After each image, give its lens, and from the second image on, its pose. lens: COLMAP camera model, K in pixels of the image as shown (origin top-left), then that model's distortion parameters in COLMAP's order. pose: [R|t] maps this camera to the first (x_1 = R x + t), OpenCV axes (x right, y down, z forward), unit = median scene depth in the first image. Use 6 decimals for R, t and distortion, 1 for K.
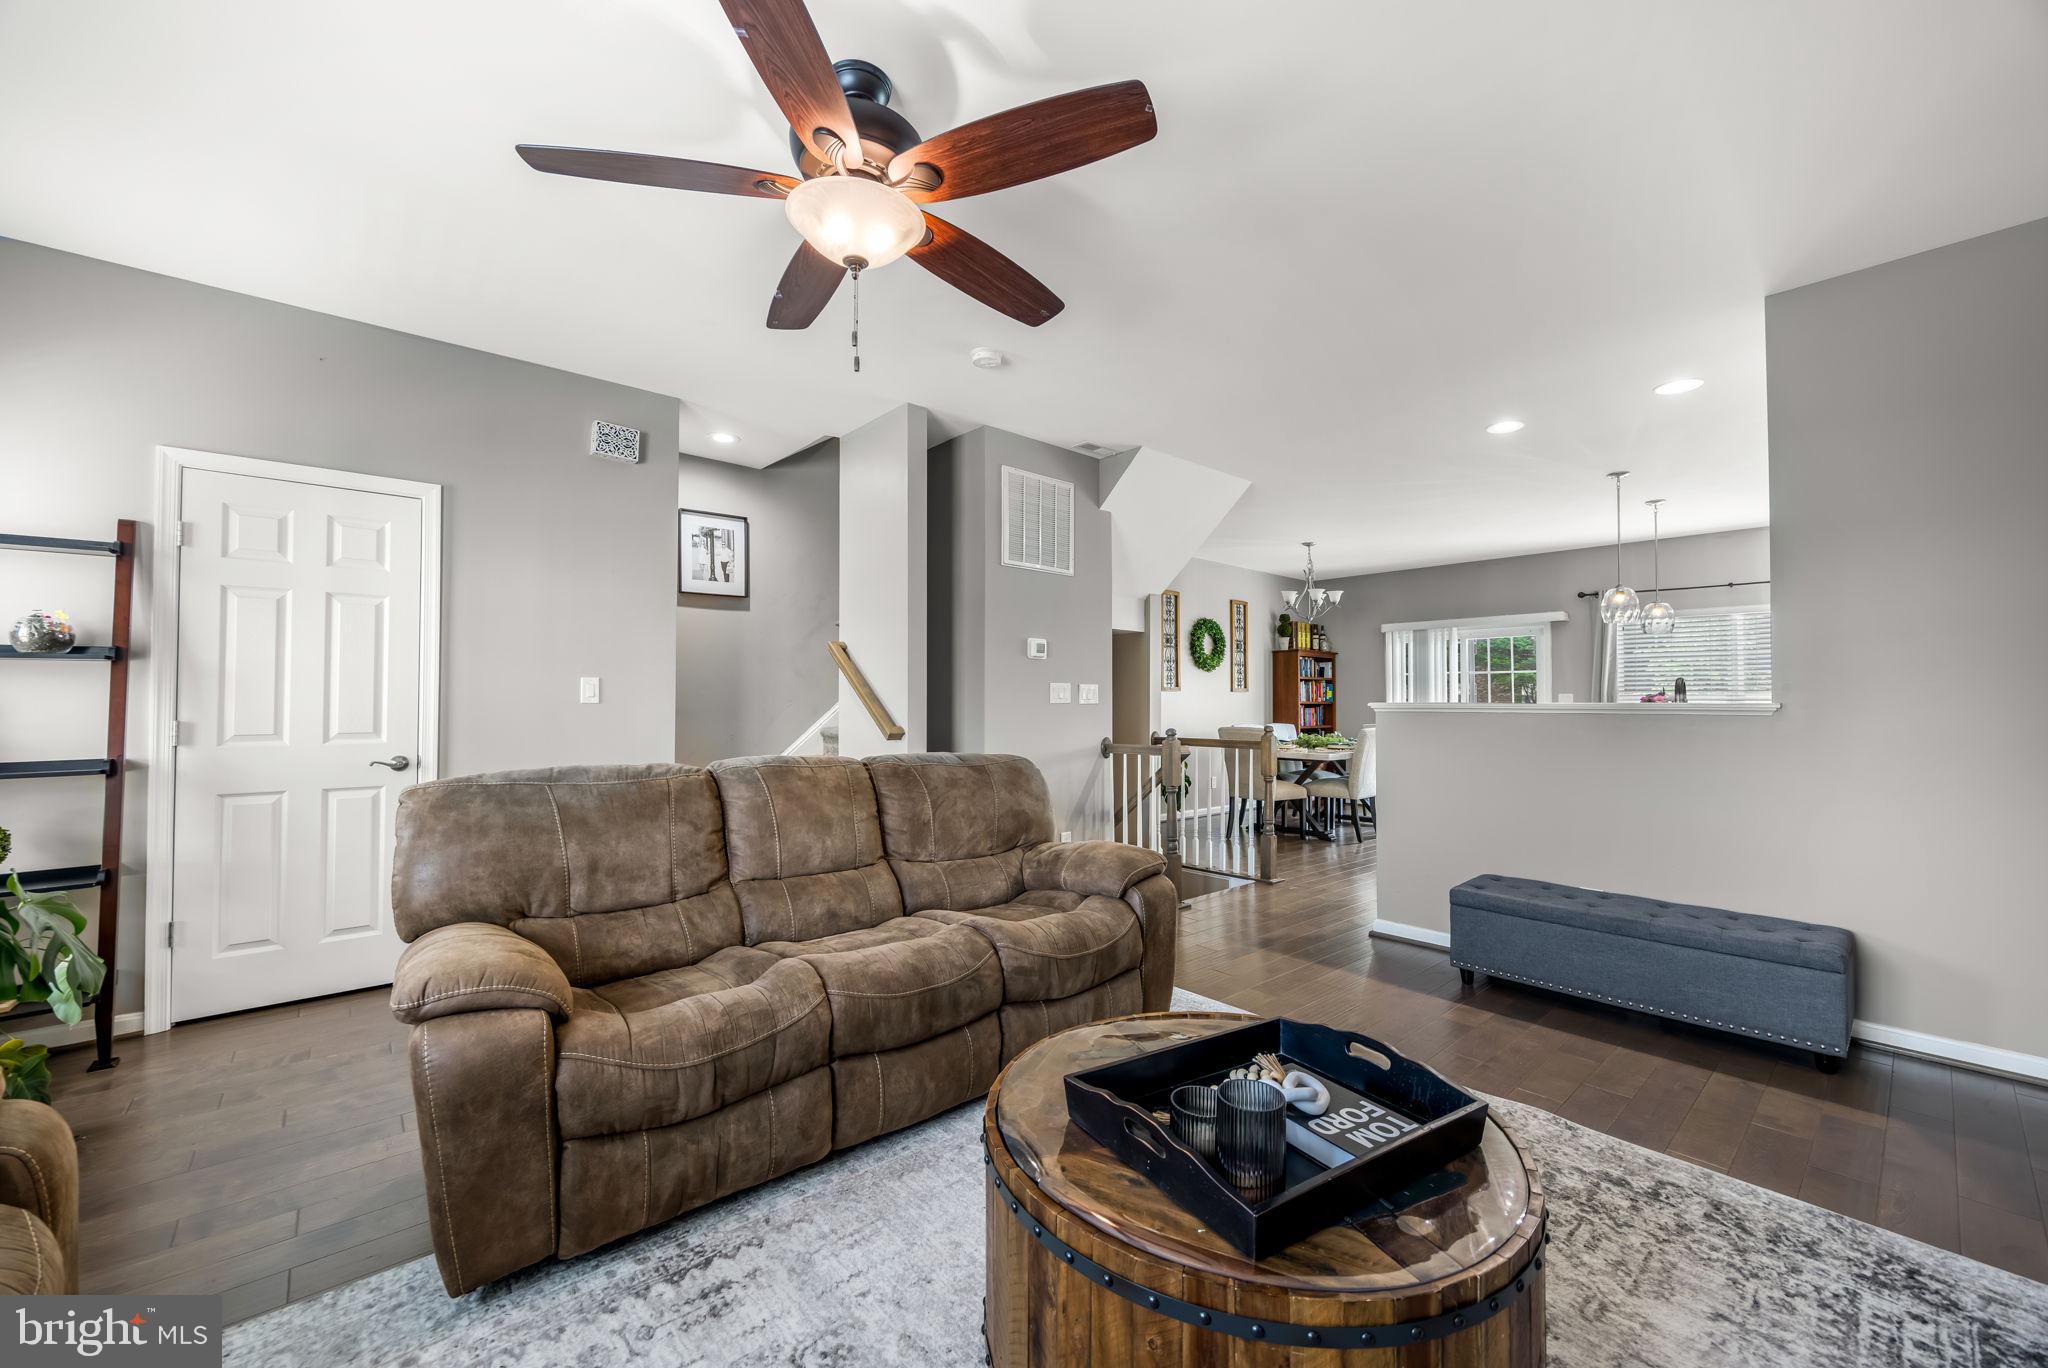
lens RADIAL K [[792.2, 0, 1002.5], [0, 792.2, 685.4], [0, 0, 1]] dist [-0.002942, -0.000106]
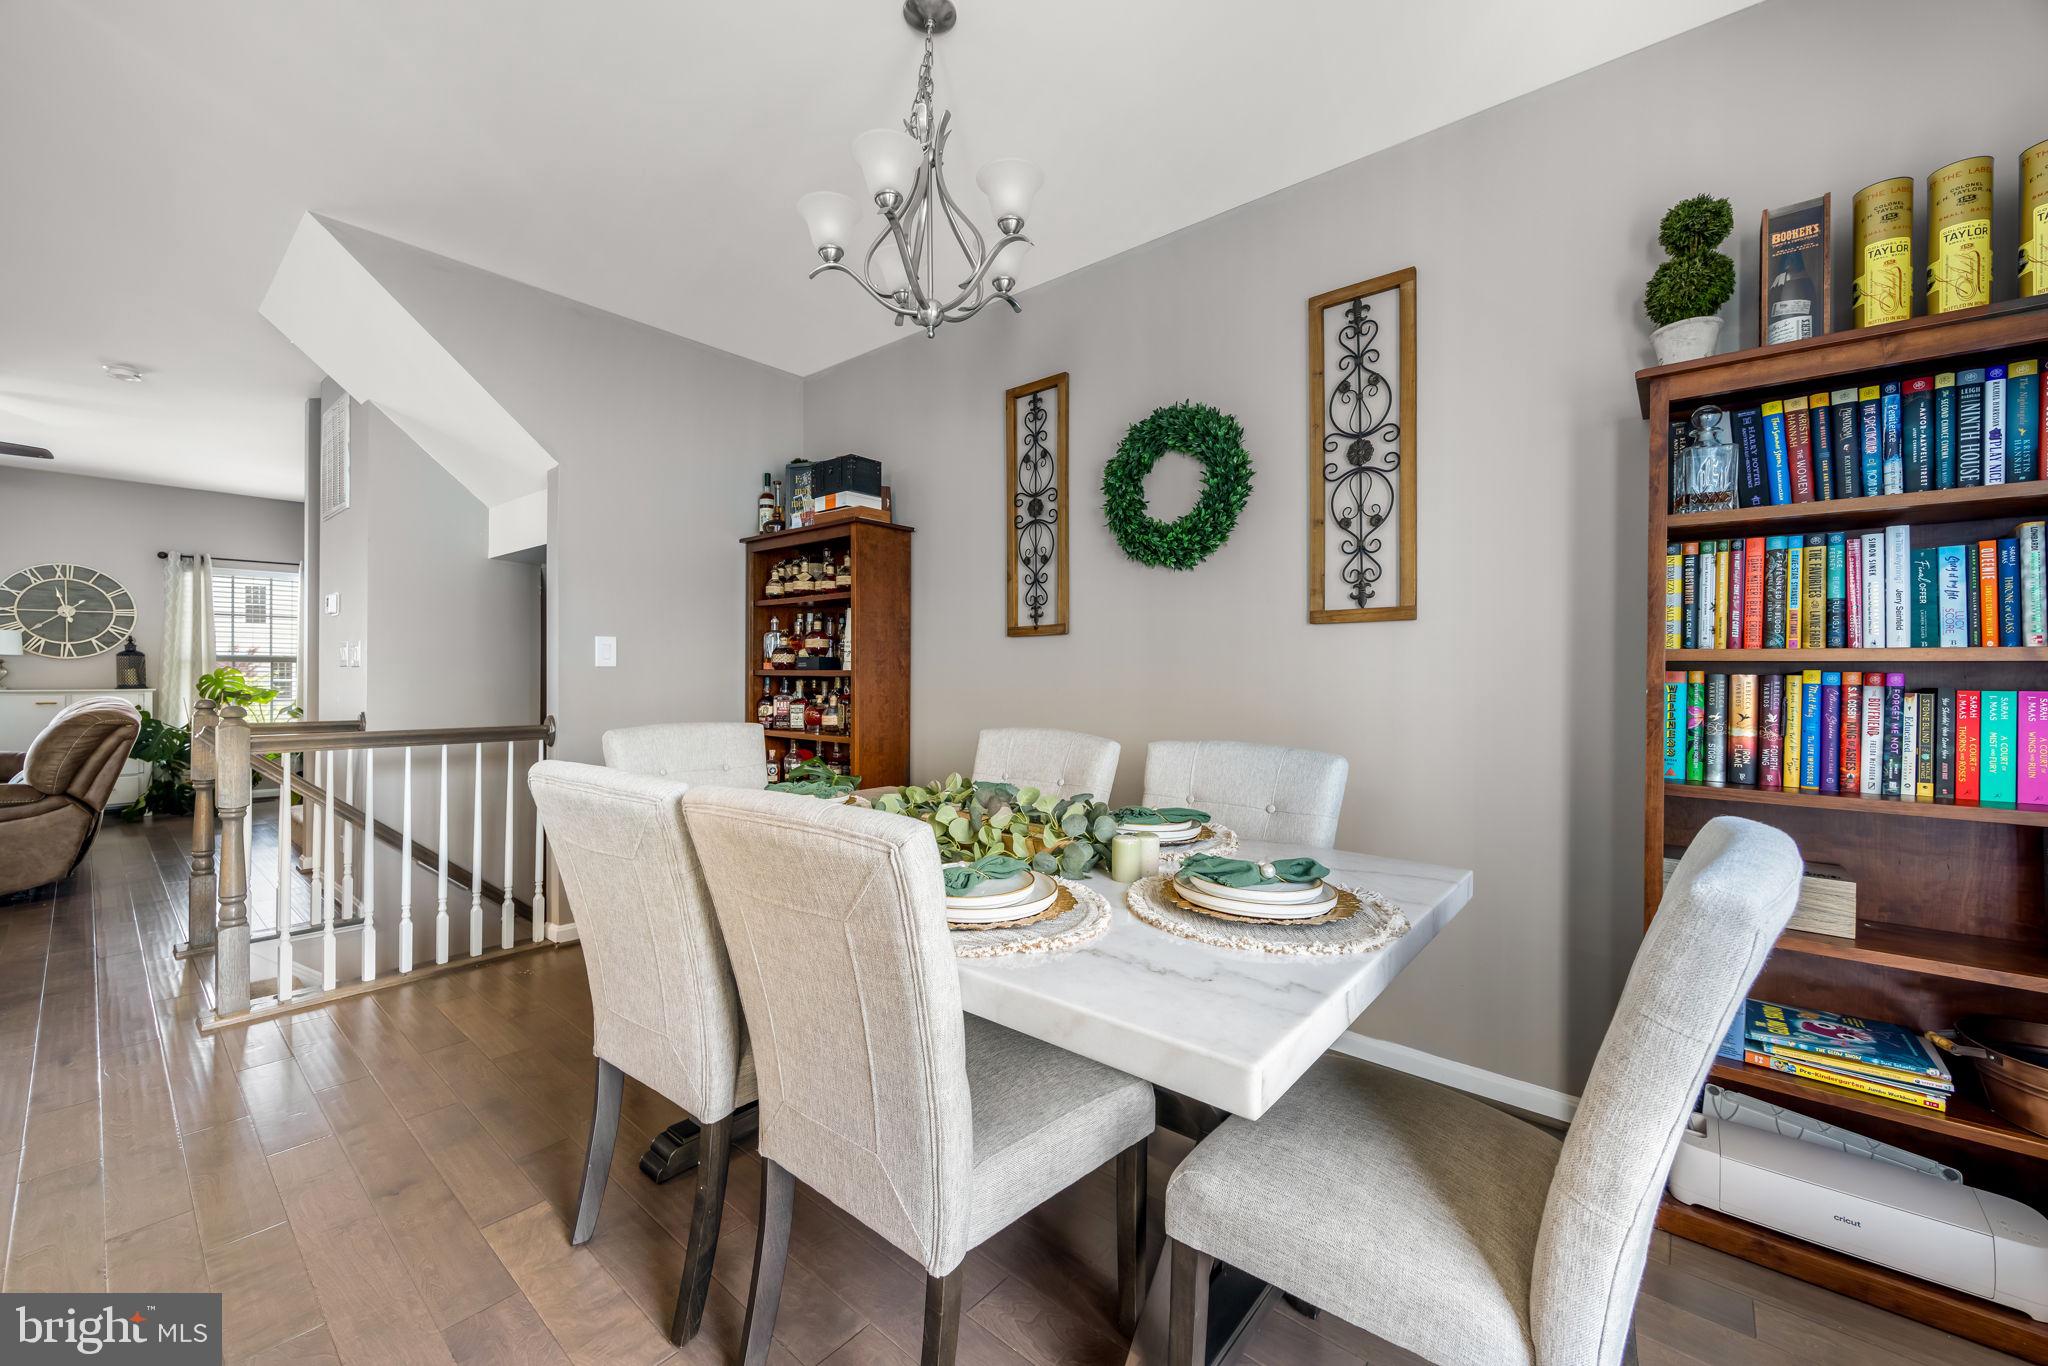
lens RADIAL K [[792.2, 0, 1014.1], [0, 792.2, 674.1], [0, 0, 1]] dist [-0.002942, -0.000106]
pose [[0.166265, -0.003492, -0.986075, 0.540053], [0.016440, 0.999865, -0.000769, 0.023624], [0.985944, -0.016083, 0.166300, 0.835913]]
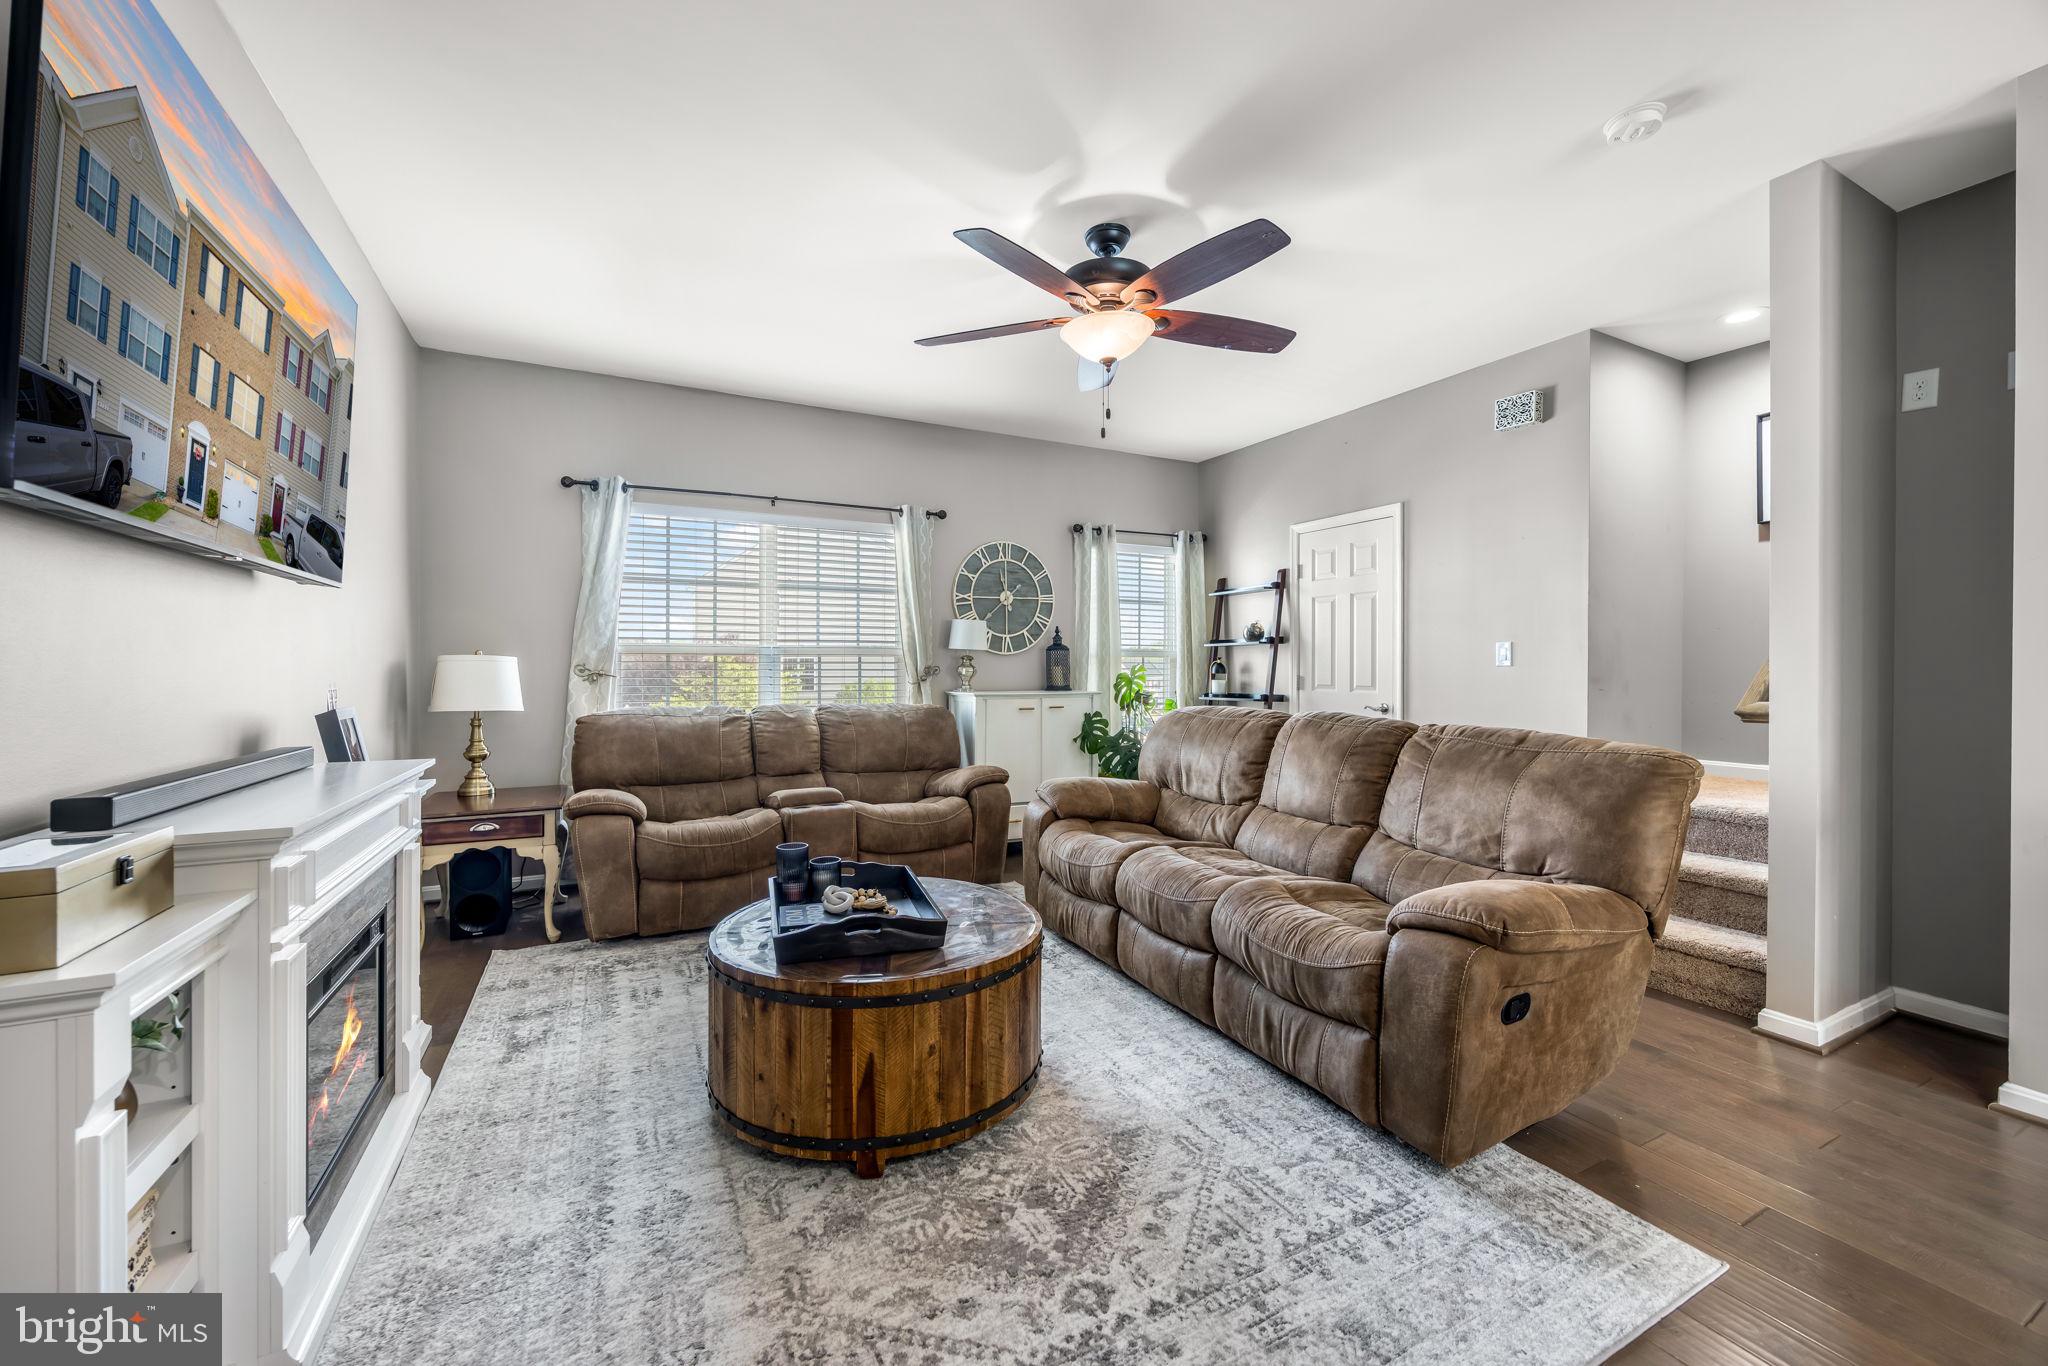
lens RADIAL K [[792.2, 0, 1004.5], [0, 792.2, 661.6], [0, 0, 1]] dist [-0.002942, -0.000106]
pose [[-0.248996, -0.008295, -0.968469, 0.280485], [0.015576, 0.999800, -0.012568, 0.007926], [0.968379, -0.018214, -0.248817, 0.259387]]
